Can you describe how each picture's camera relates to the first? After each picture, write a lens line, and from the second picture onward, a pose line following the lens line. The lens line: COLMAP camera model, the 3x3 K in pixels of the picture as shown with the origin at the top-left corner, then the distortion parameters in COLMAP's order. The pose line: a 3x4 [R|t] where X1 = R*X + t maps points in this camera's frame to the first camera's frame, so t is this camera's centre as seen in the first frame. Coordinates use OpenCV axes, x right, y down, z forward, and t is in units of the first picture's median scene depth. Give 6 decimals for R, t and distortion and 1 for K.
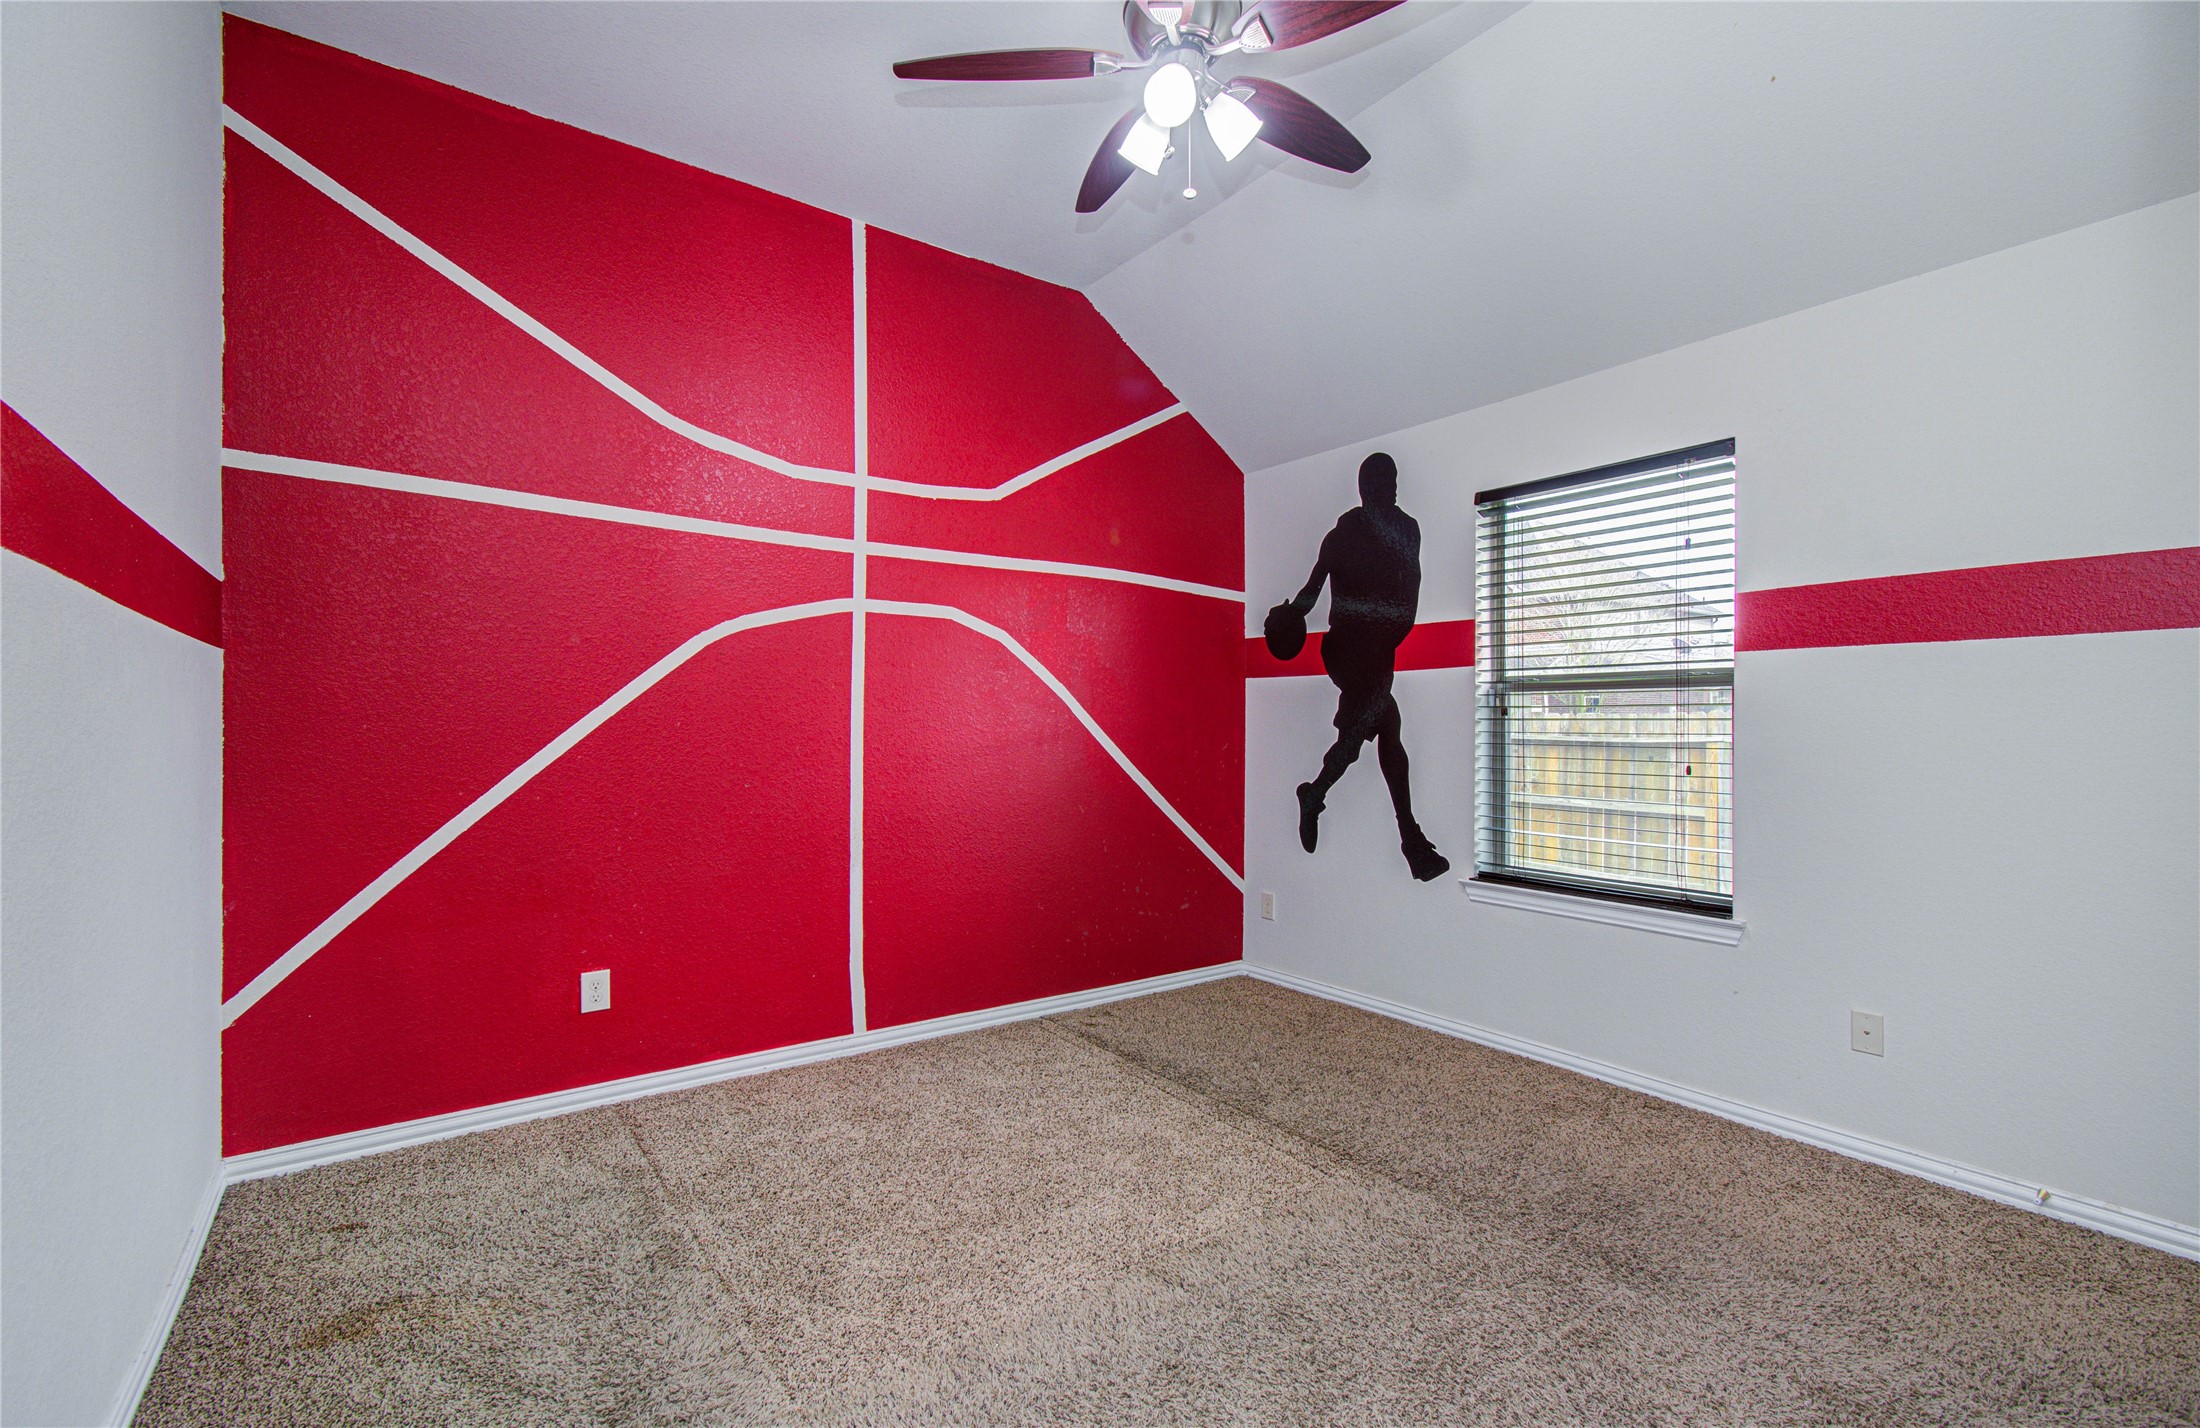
lens RADIAL K [[957.0, 0, 1095.5], [0, 957.0, 712.5], [0, 0, 1]] dist [-0.009178, 0.009335]
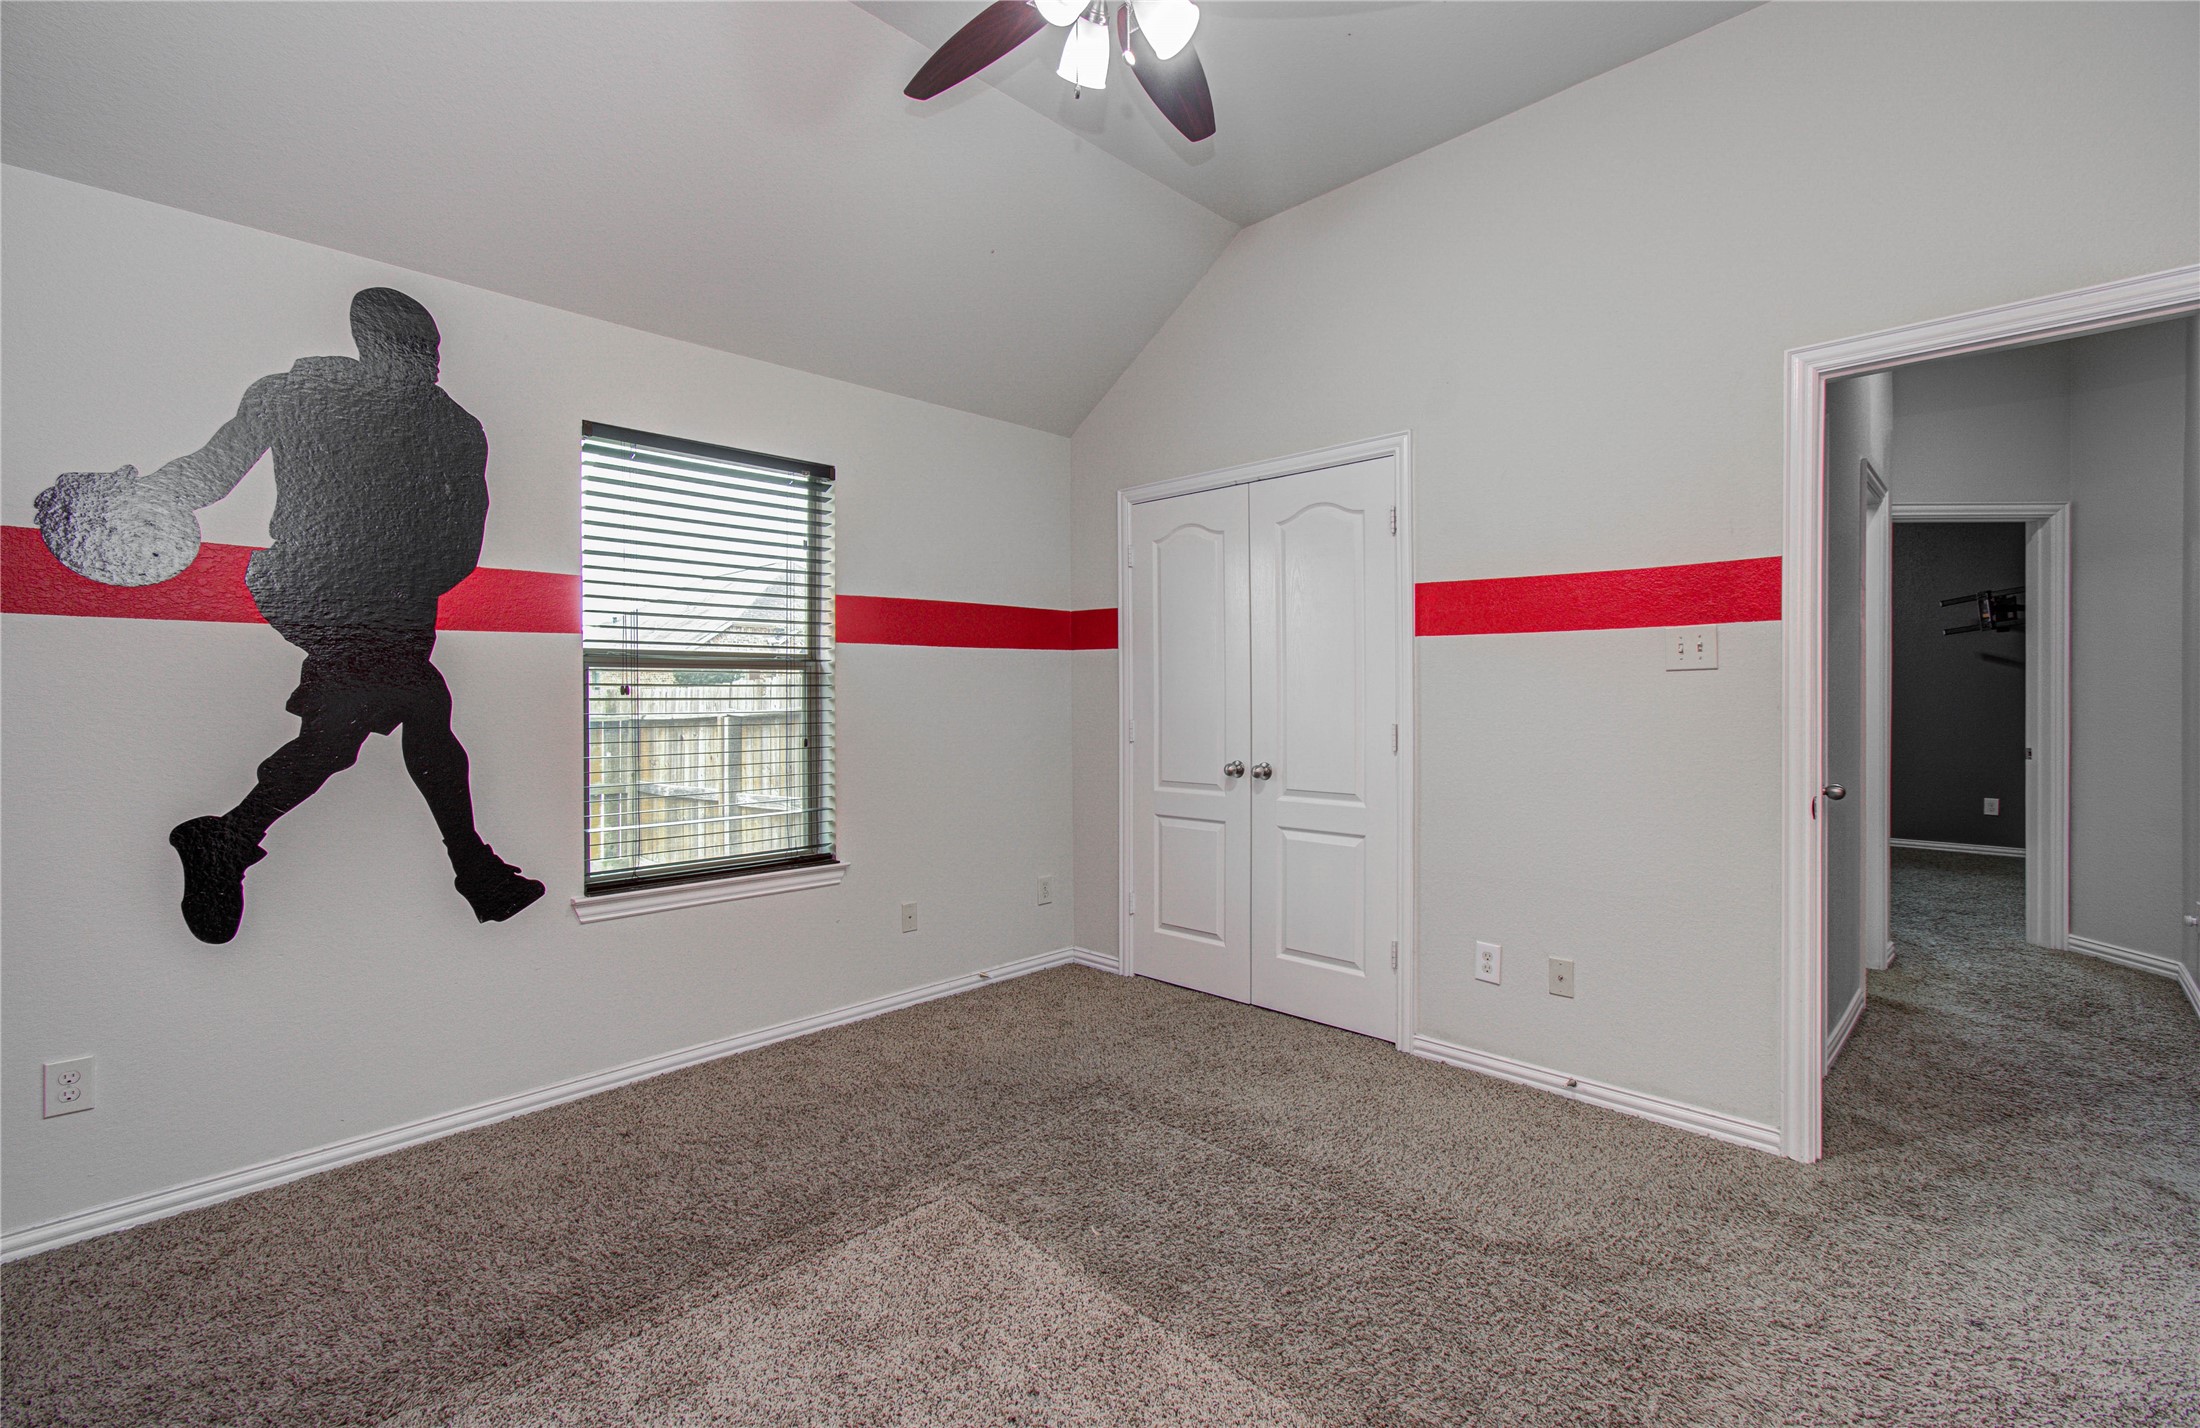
lens RADIAL K [[957.0, 0, 1100.4], [0, 957.0, 710.3], [0, 0, 1]] dist [-0.009178, 0.009335]
pose [[-0.167999, -0.011281, 0.985723, -0.450920], [-0.000388, 0.999935, 0.011378, 0.006793], [-0.985787, 0.001529, -0.167993, 0.668309]]
